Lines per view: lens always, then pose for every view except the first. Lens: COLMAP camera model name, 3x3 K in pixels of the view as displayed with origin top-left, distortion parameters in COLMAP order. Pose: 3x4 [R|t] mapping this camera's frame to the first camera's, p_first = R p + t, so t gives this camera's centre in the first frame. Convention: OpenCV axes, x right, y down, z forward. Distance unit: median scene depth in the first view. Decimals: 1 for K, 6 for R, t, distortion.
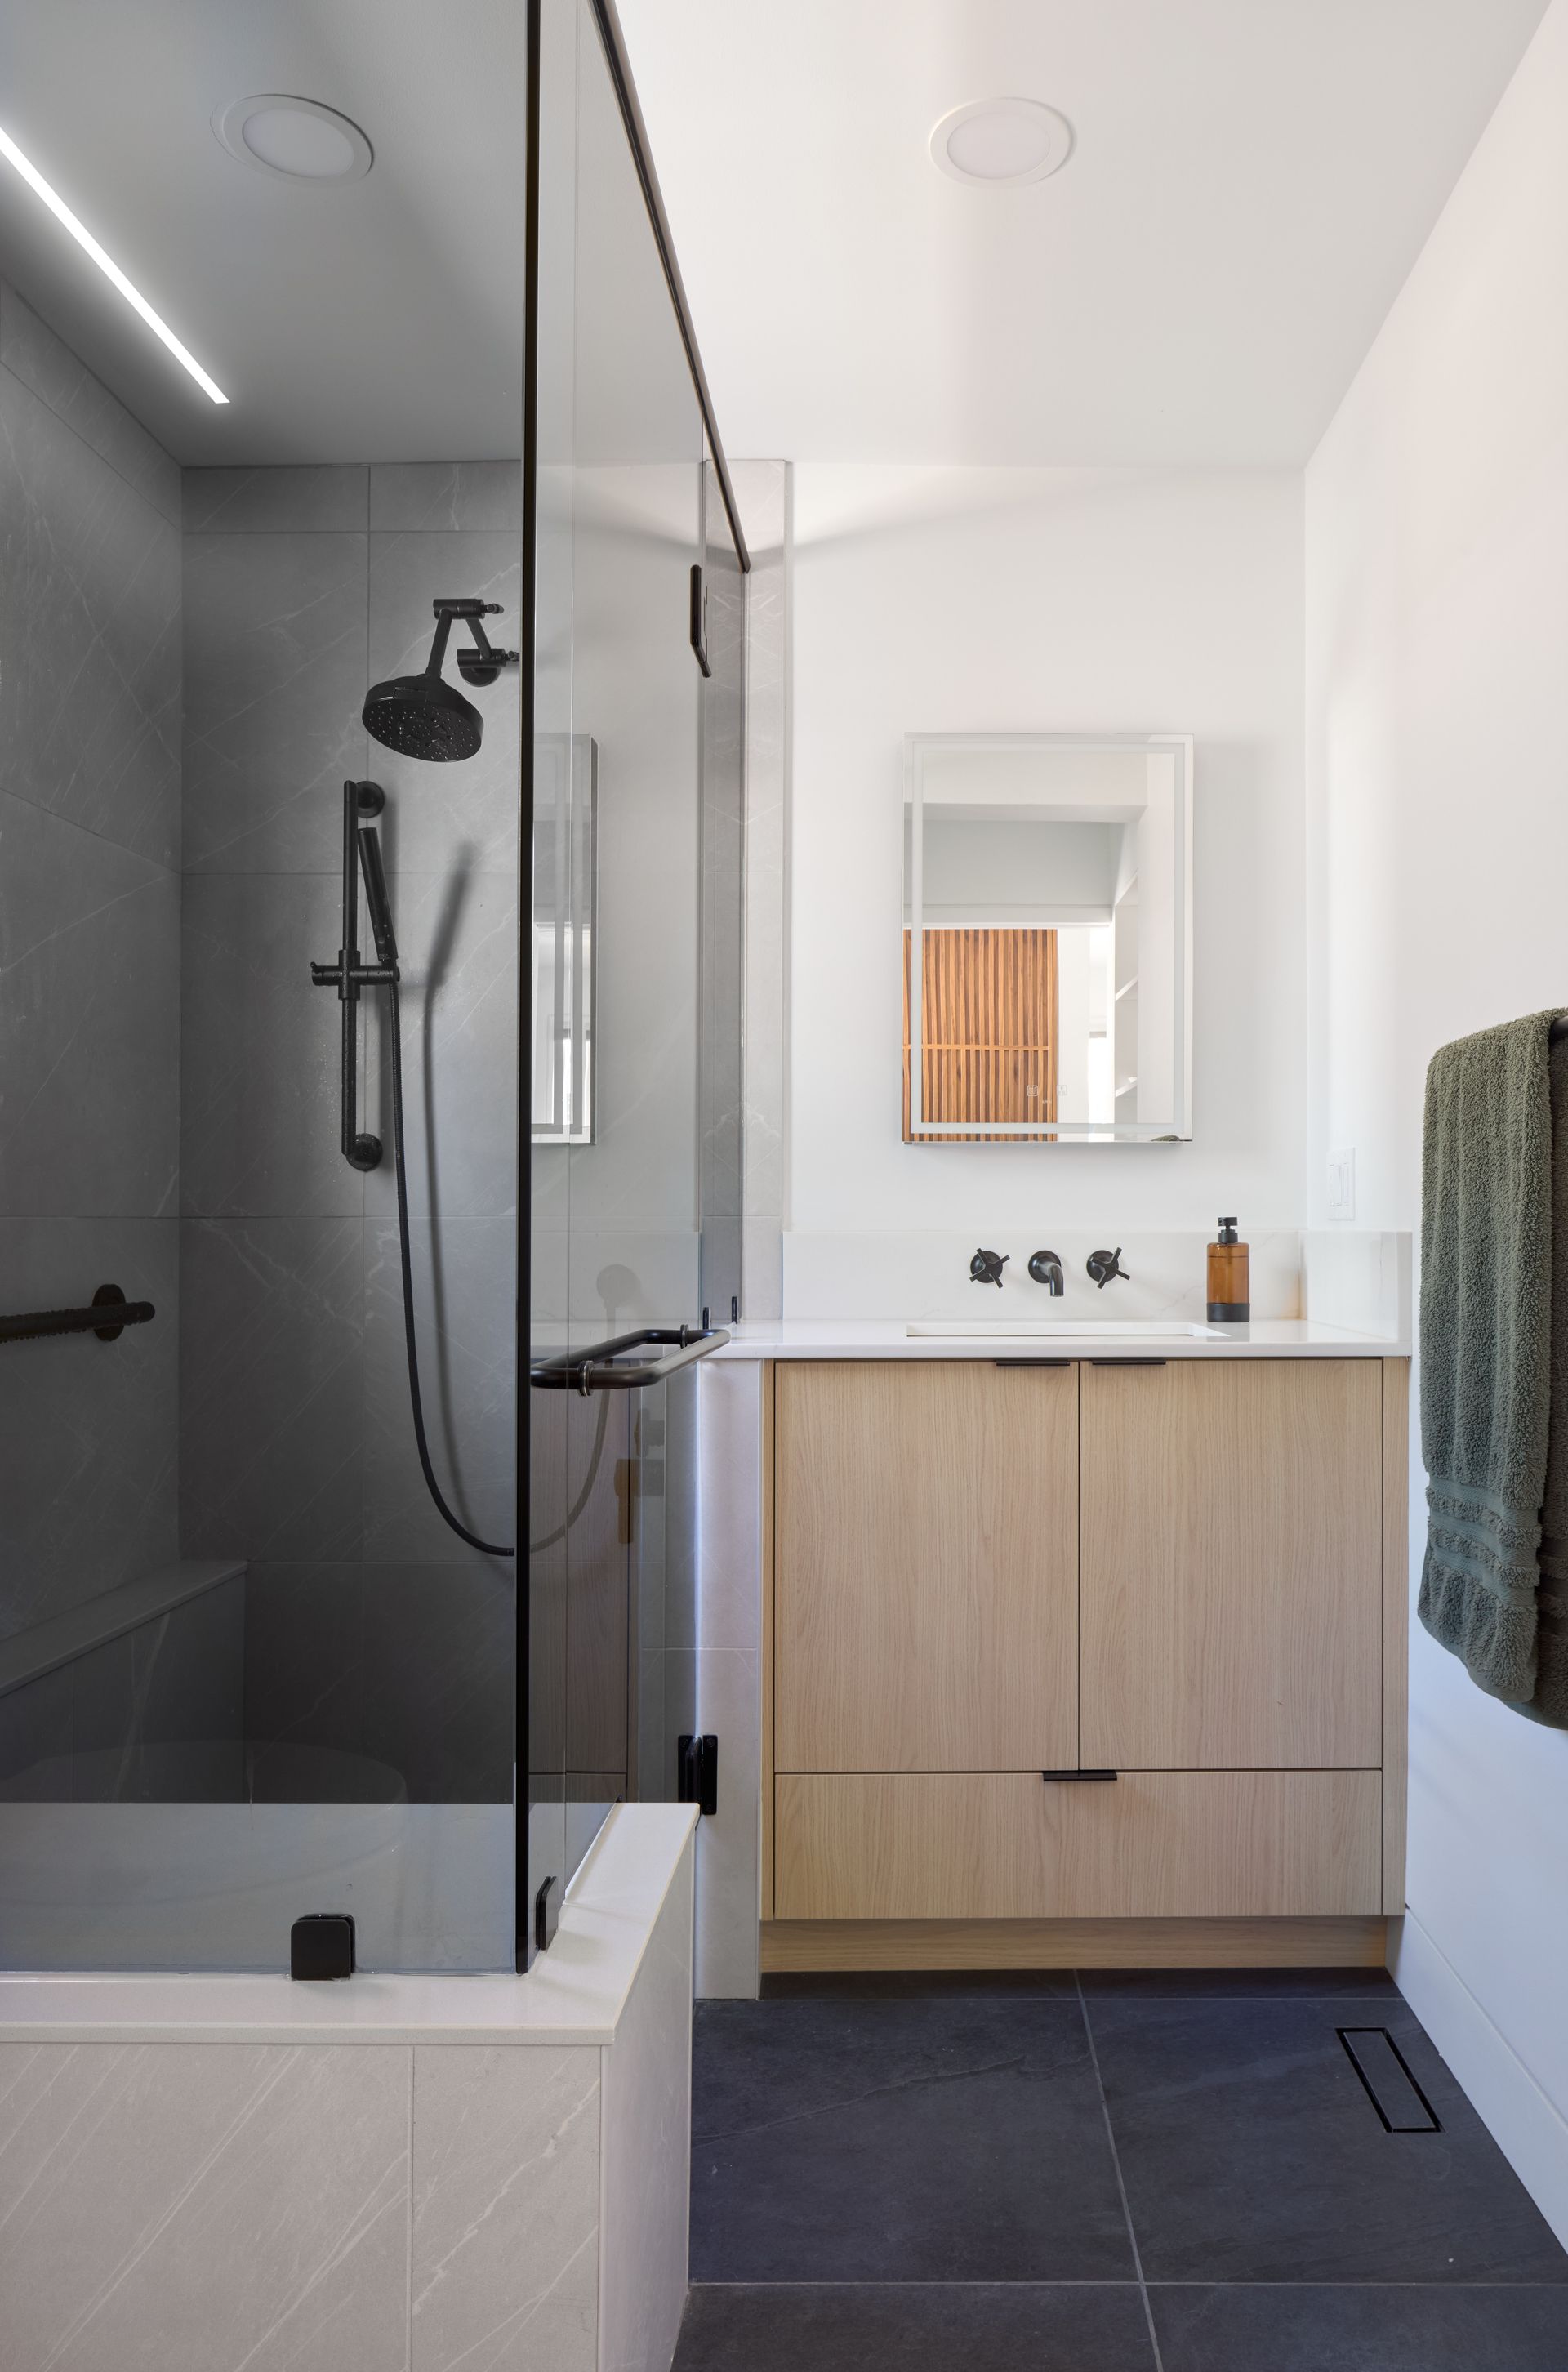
lens RADIAL K [[1612.0, 0, 784.8], [0, 1612.0, 1190.5], [0, 0, 1]] dist [-0.004167, -0.007108]
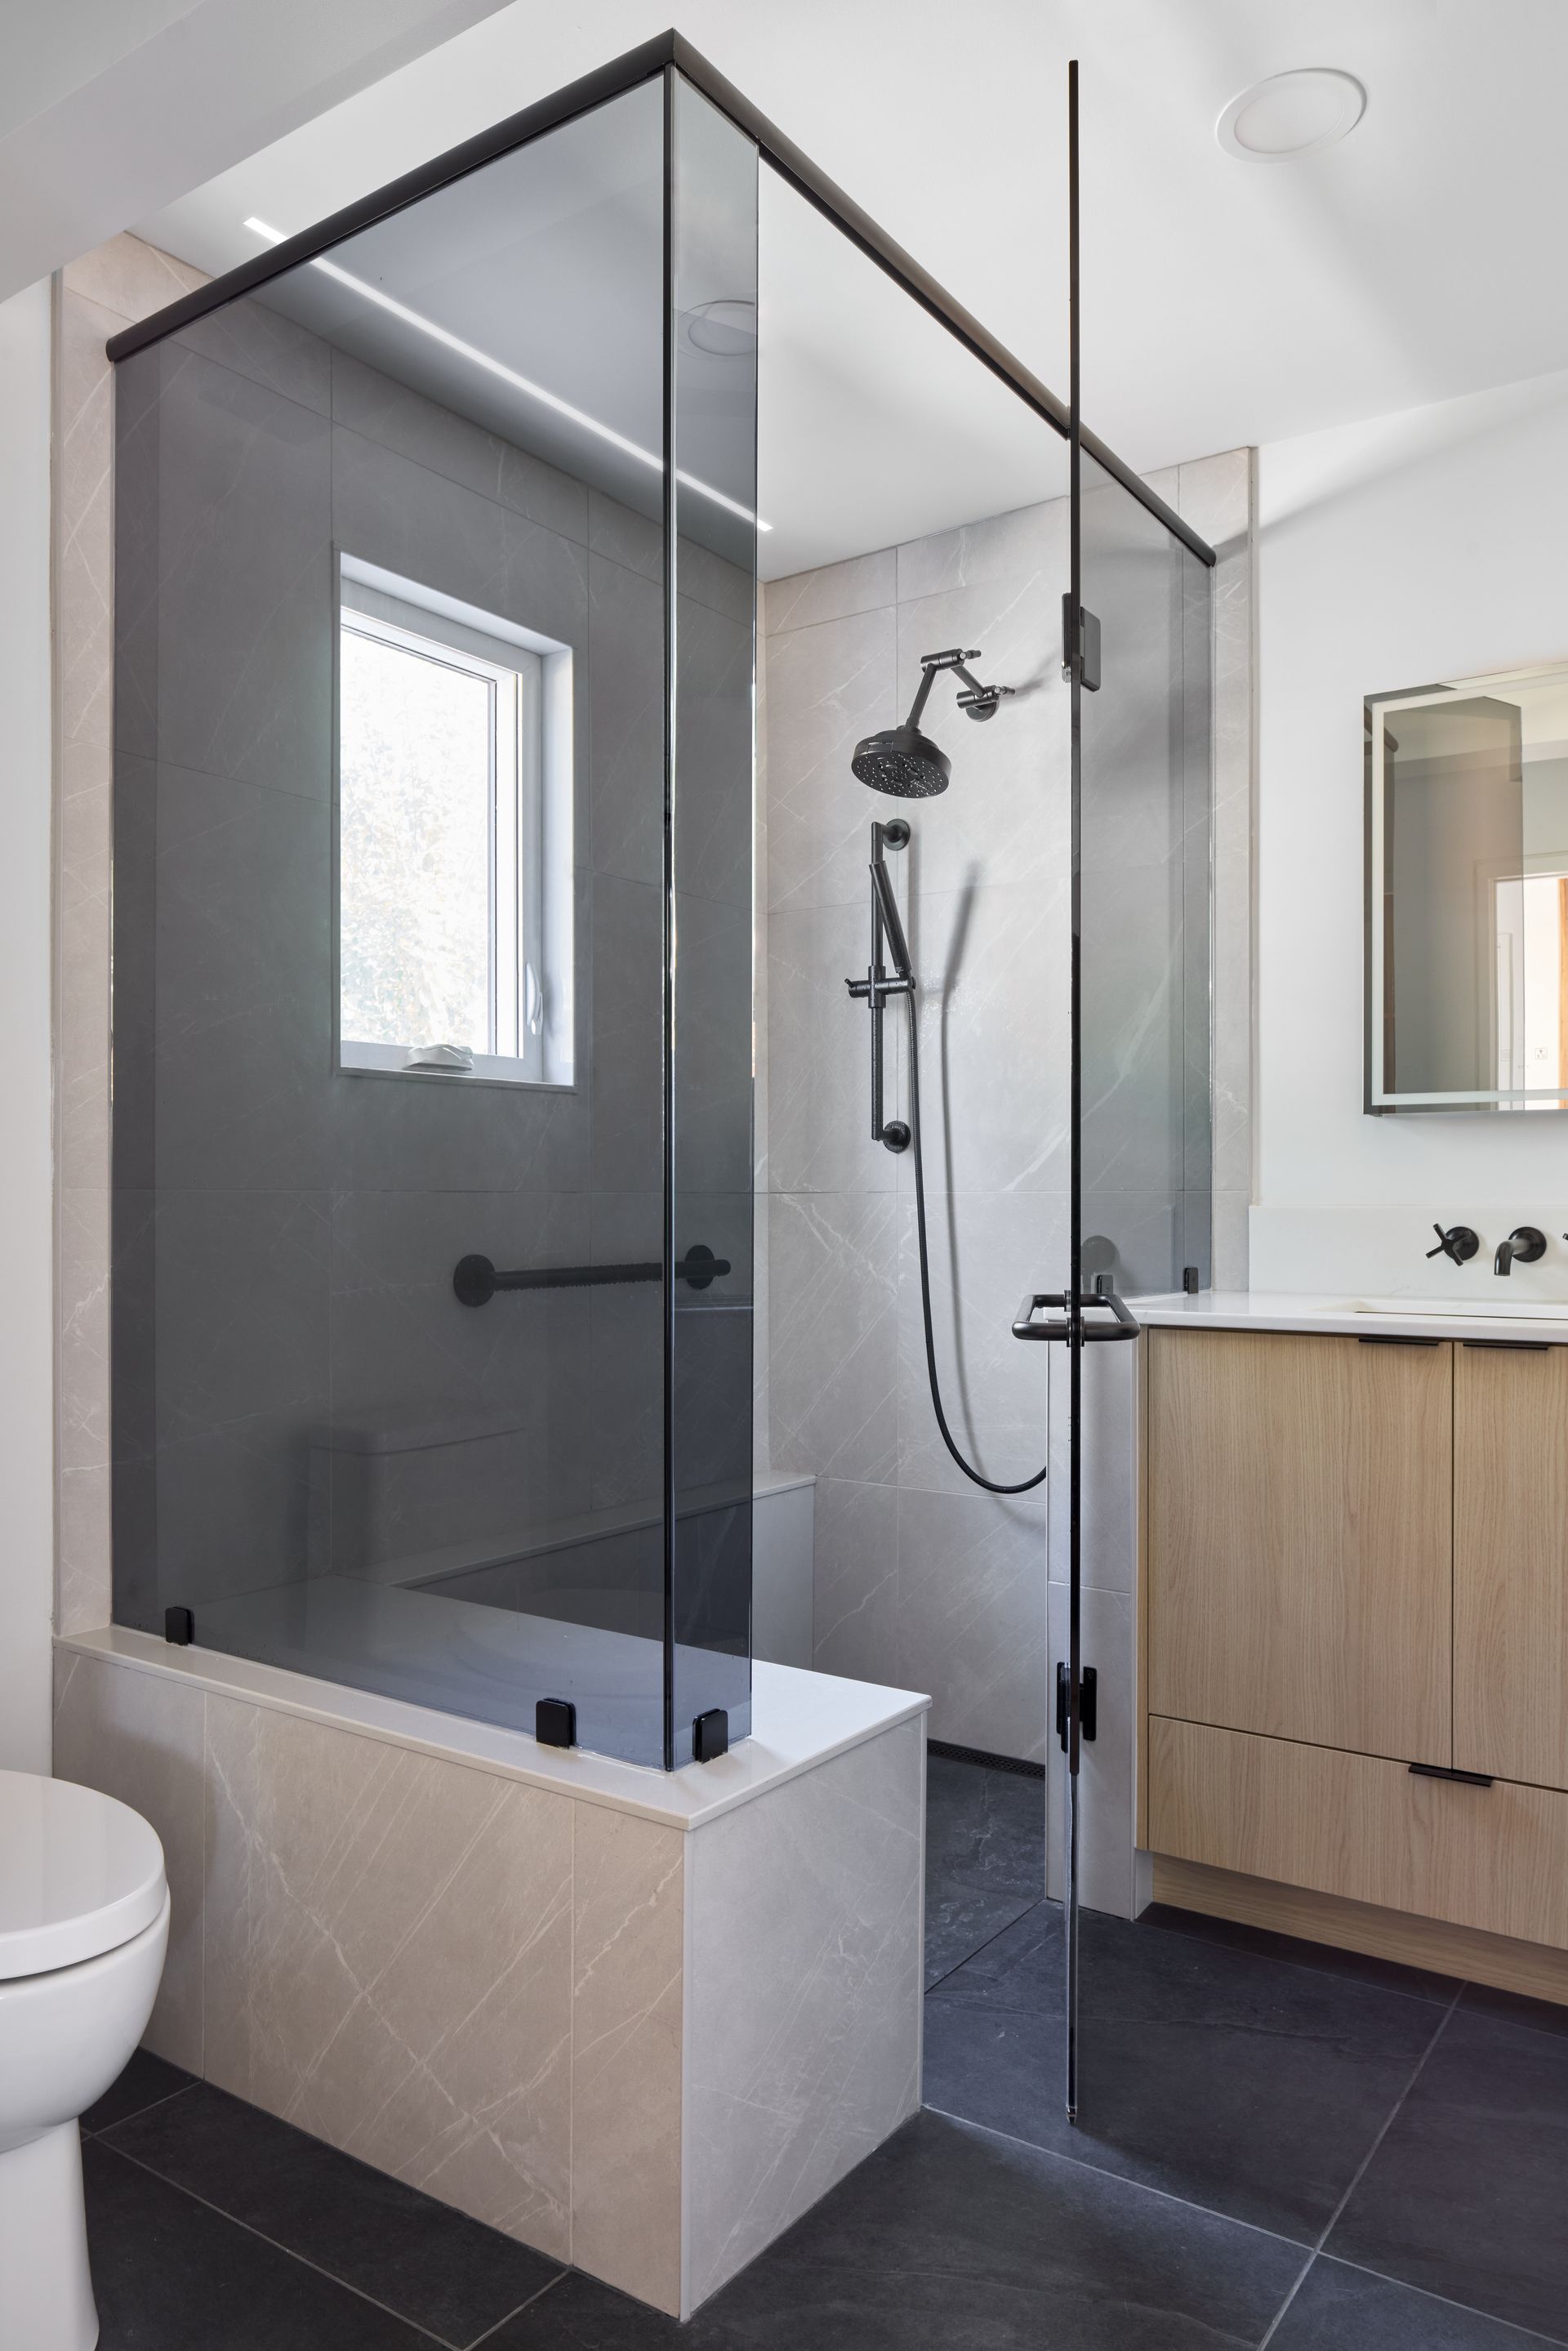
lens RADIAL K [[1609.9, 0, 782.3], [0, 1609.9, 1182.3], [0, 0, 1]] dist [-0.003648, -0.006334]
pose [[0.816735, -0.005450, -0.576988, 0.407548], [0.011104, 0.999919, 0.006273, 0.001245], [0.576907, -0.011530, 0.816729, -0.003907]]
